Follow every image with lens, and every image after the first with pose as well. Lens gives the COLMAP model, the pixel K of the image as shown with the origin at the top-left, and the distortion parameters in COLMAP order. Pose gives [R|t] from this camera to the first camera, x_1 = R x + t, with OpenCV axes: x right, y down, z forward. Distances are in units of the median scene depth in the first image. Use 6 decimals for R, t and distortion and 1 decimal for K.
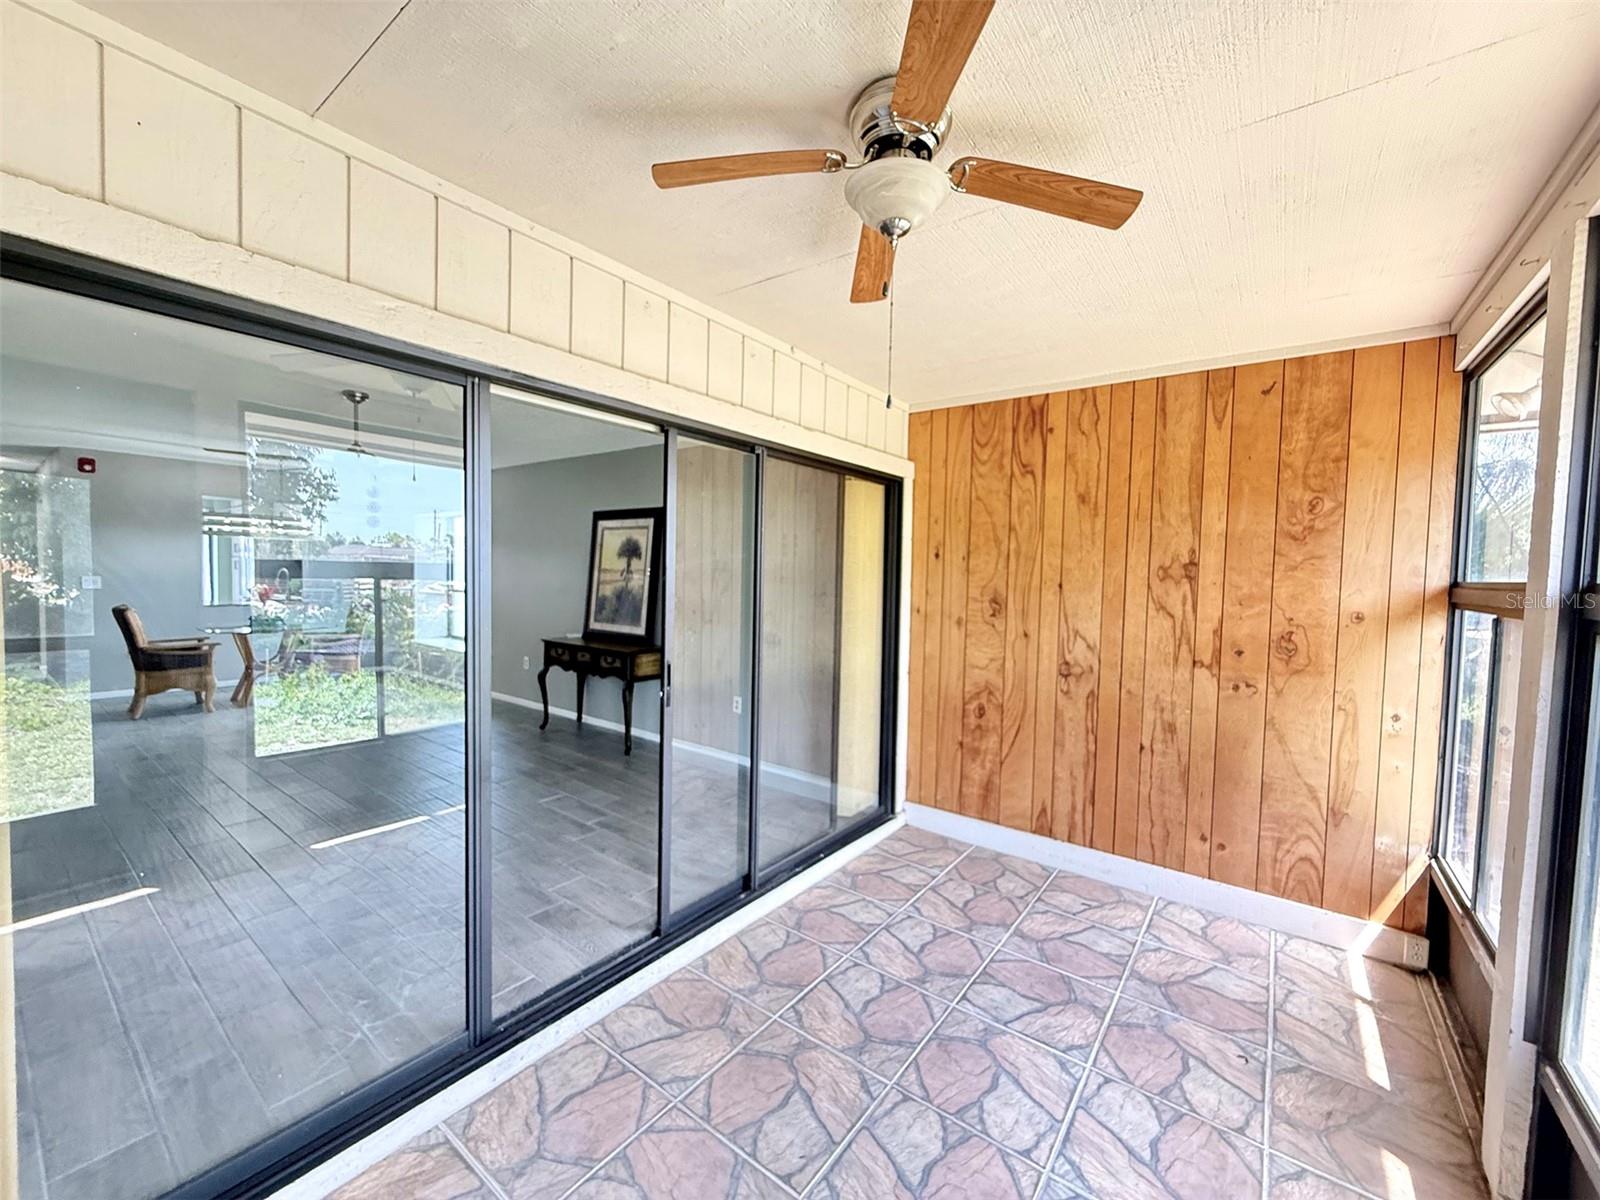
lens RADIAL K [[640.7, 0, 796.5], [0, 640.7, 600.7], [0, 0, 1]] dist [0.000082, -0.000084]
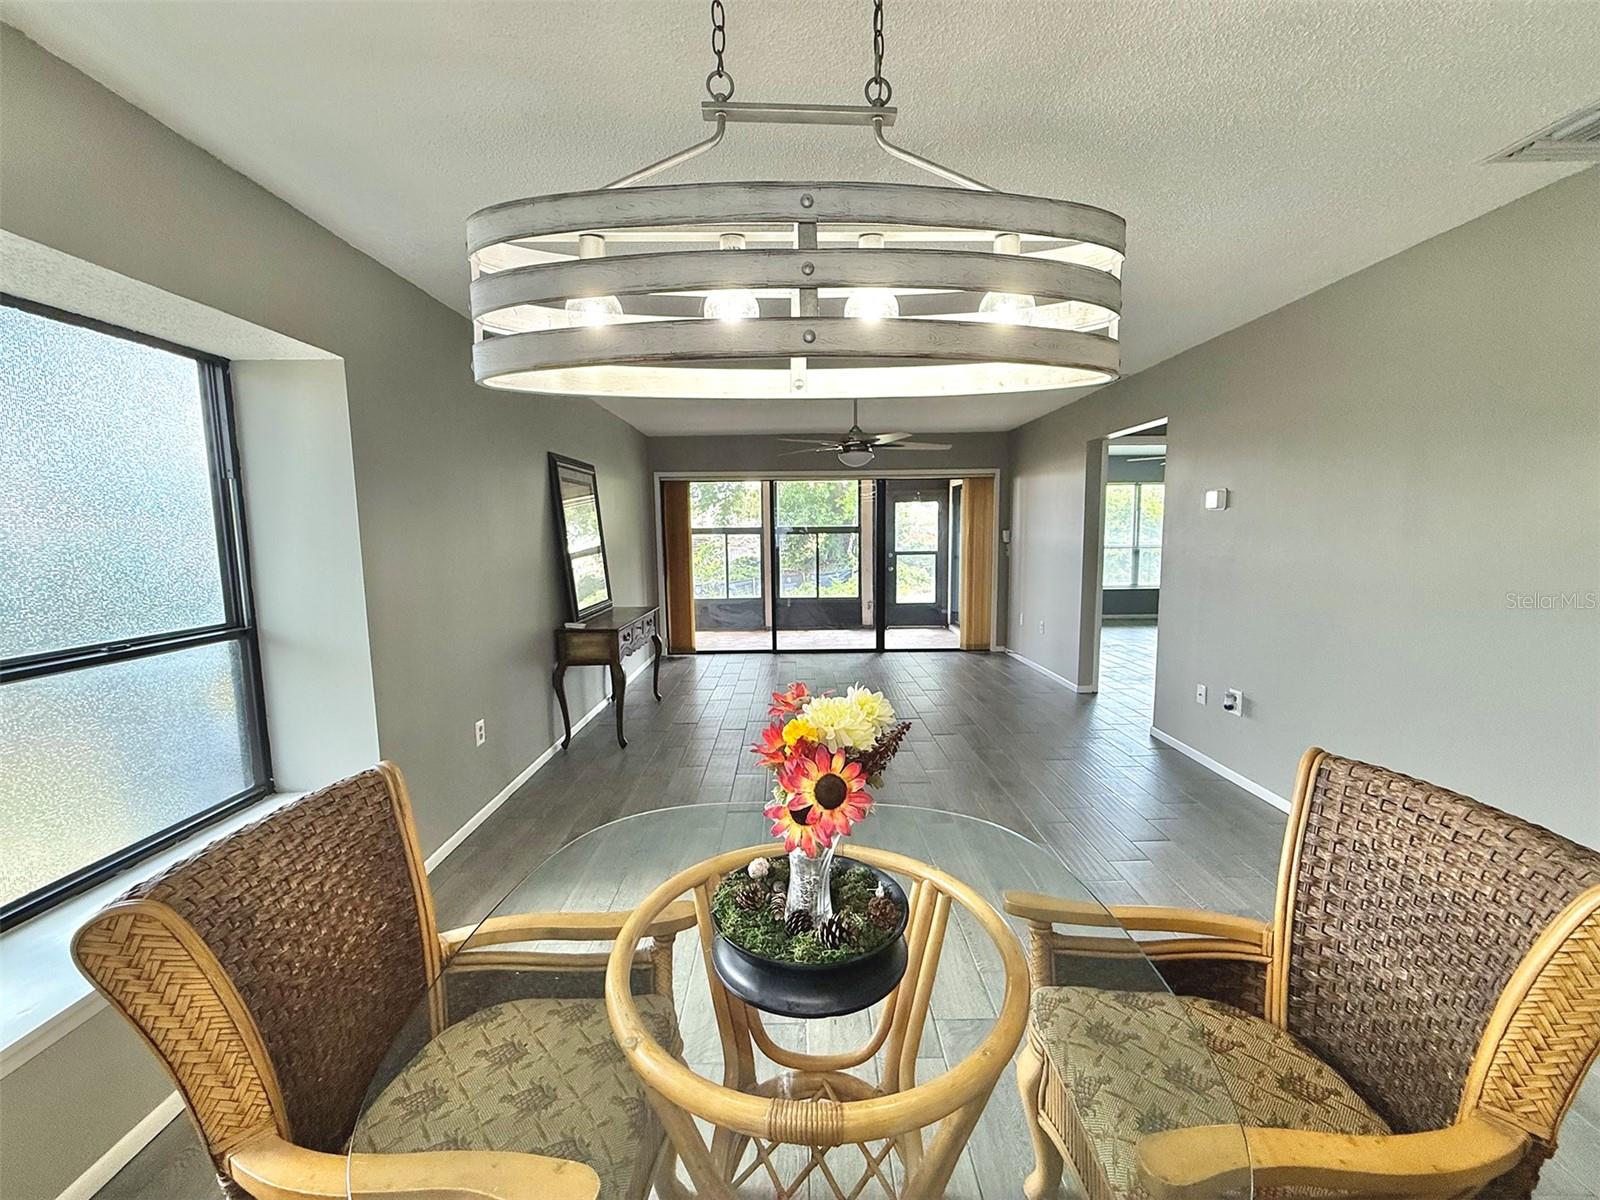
lens RADIAL K [[661.0, 0, 800.0], [0, 661.0, 600.0], [0, 0, 1]] dist [0.000830, 0.000000]
pose [[-0.605558, -0.108965, 0.788306, -1.114216], [0.025531, 0.987411, 0.156100, -0.087476], [-0.795391, 0.114654, -0.595153, 1.272652]]
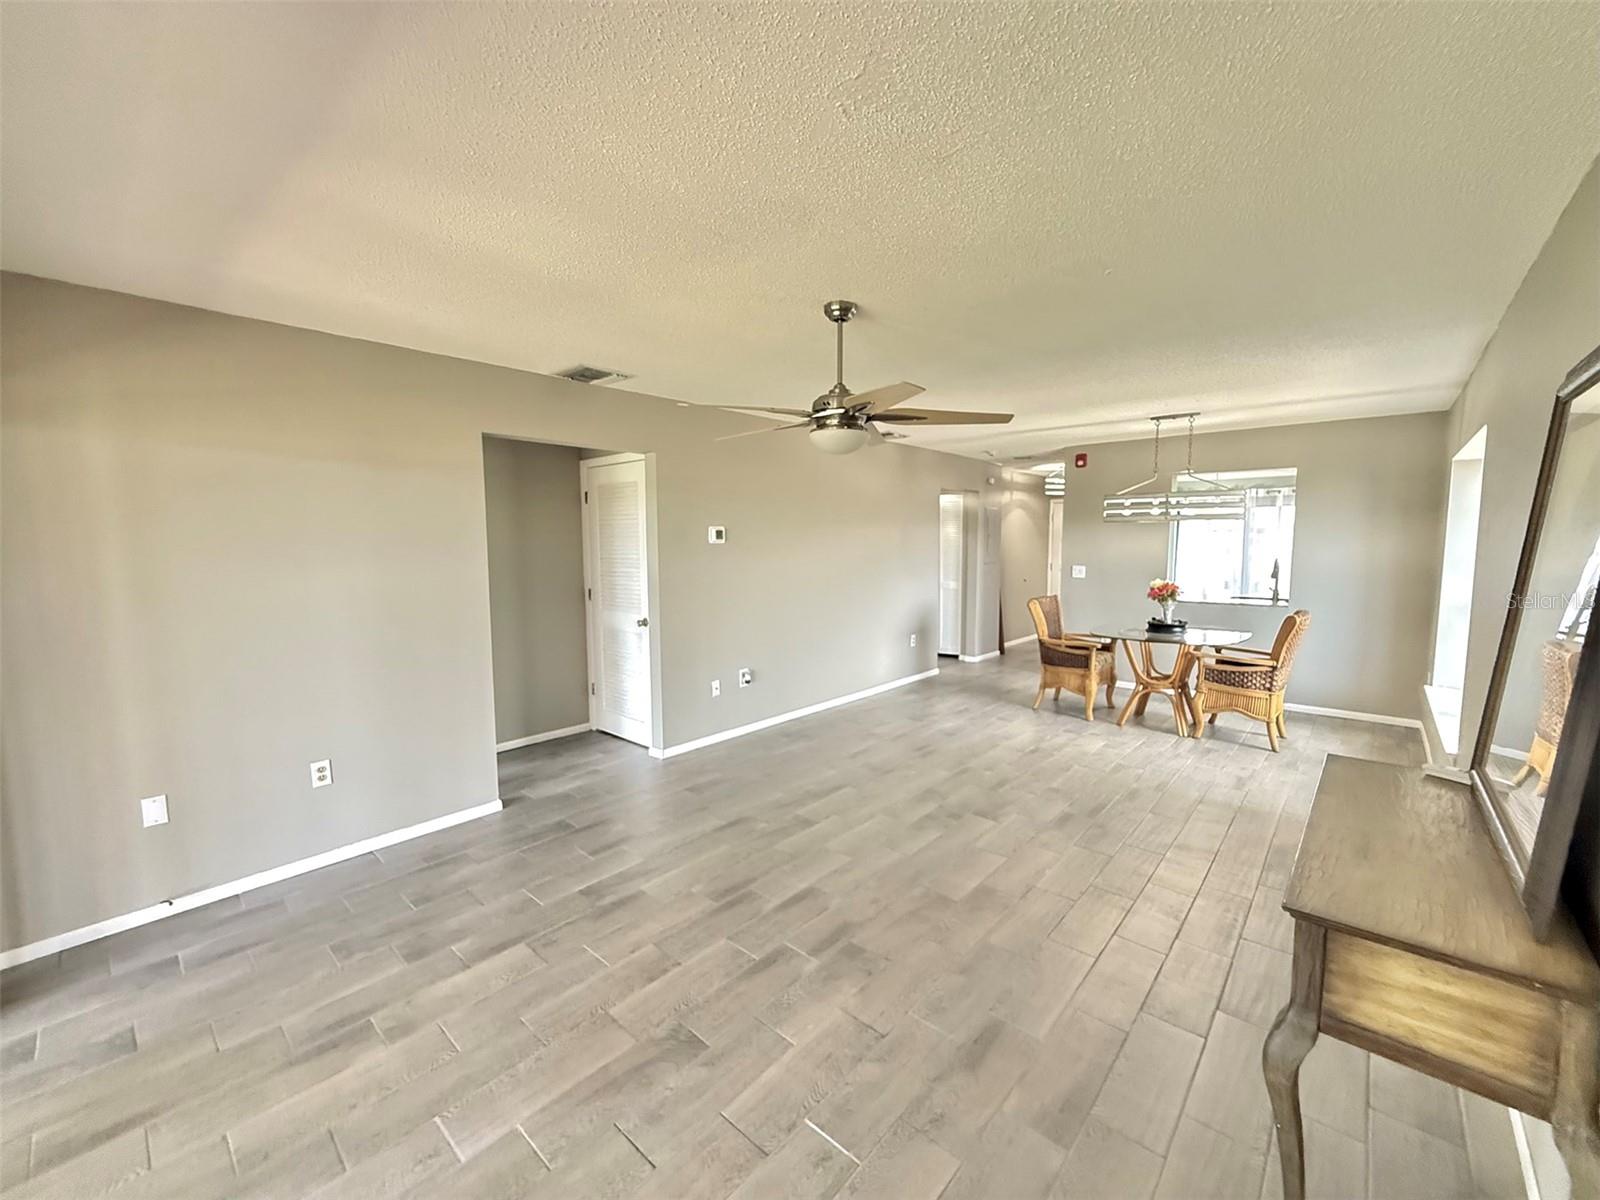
lens RADIAL K [[652.2, 0, 805.1], [0, 652.2, 600.8], [0, 0, 1]] dist [-0.000276, 0.000240]
pose [[-0.074836, 0.070593, -0.994694, 0.012868], [-0.045609, 0.996205, 0.074132, -0.045354], [0.996152, 0.050915, -0.071332, 0.712802]]
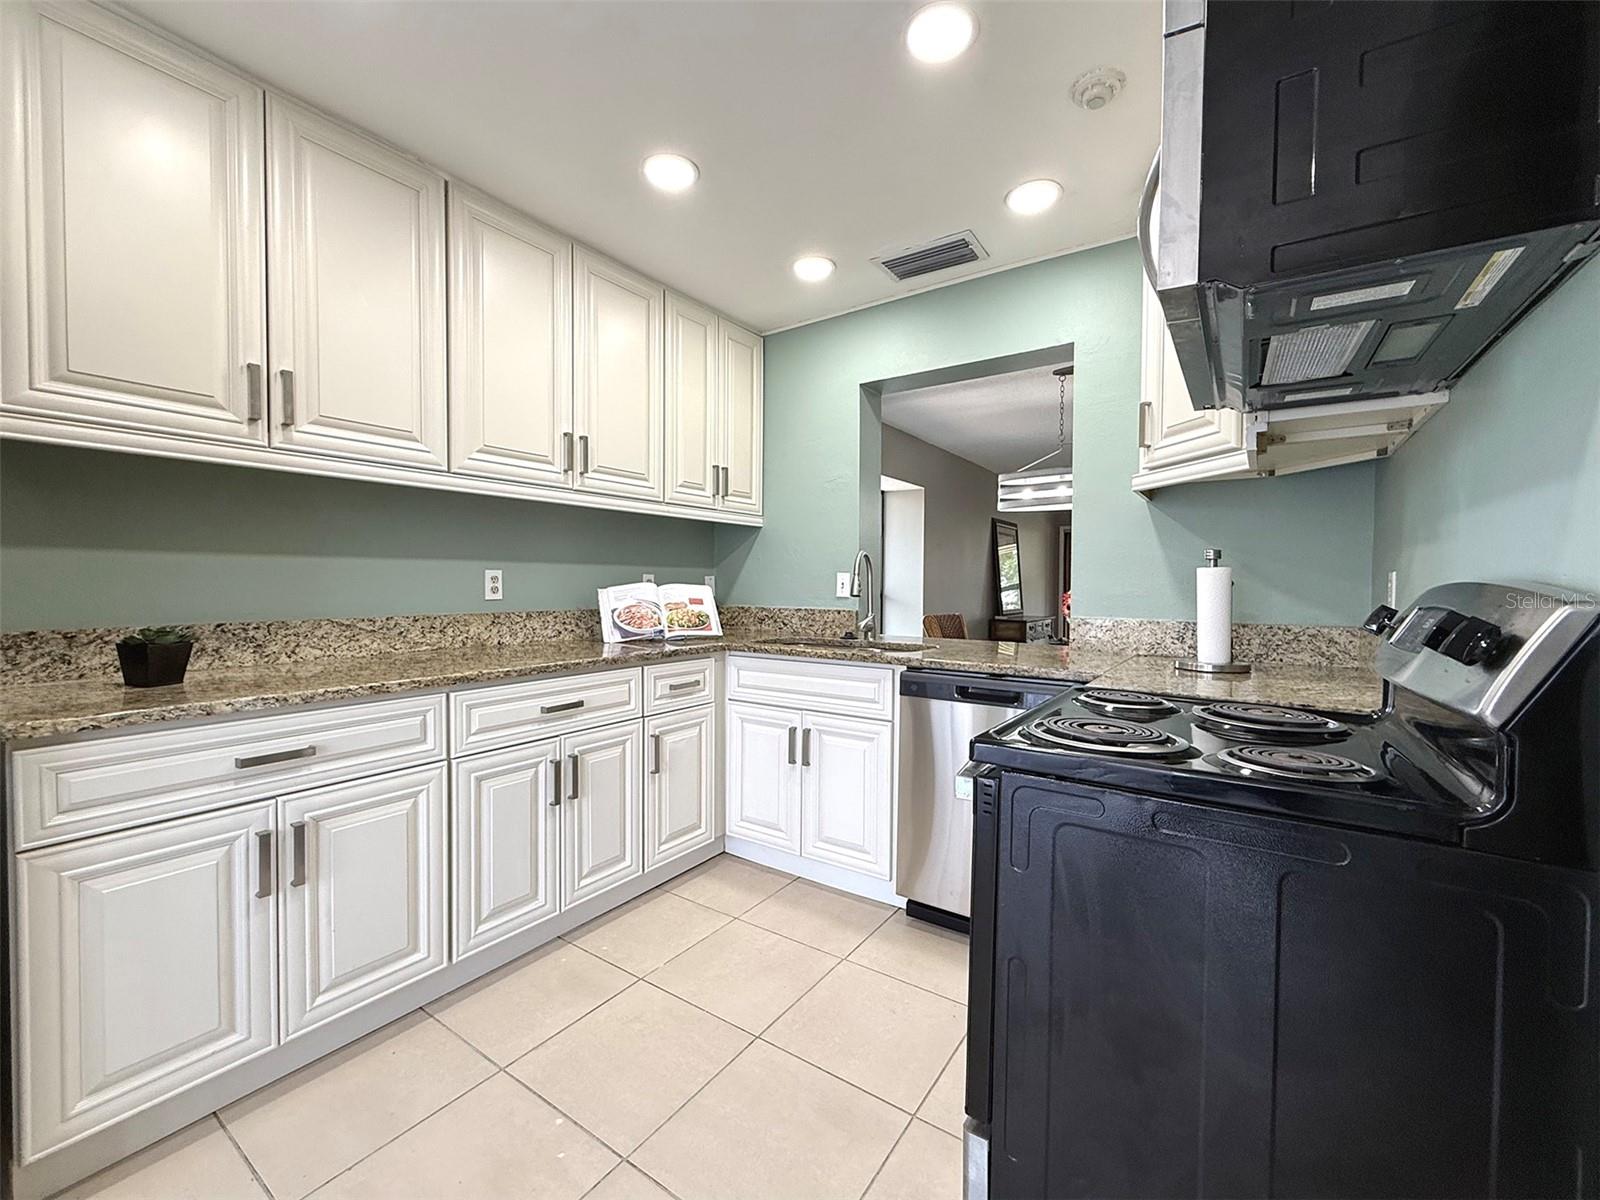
lens RADIAL K [[652.2, 0, 805.1], [0, 652.2, 600.8], [0, 0, 1]] dist [-0.000276, 0.000240]
pose [[-0.042068, -0.050700, 0.997828, -1.626712], [0.035866, 0.997991, 0.052220, -0.059527], [-0.998471, 0.037985, -0.040165, 1.465910]]
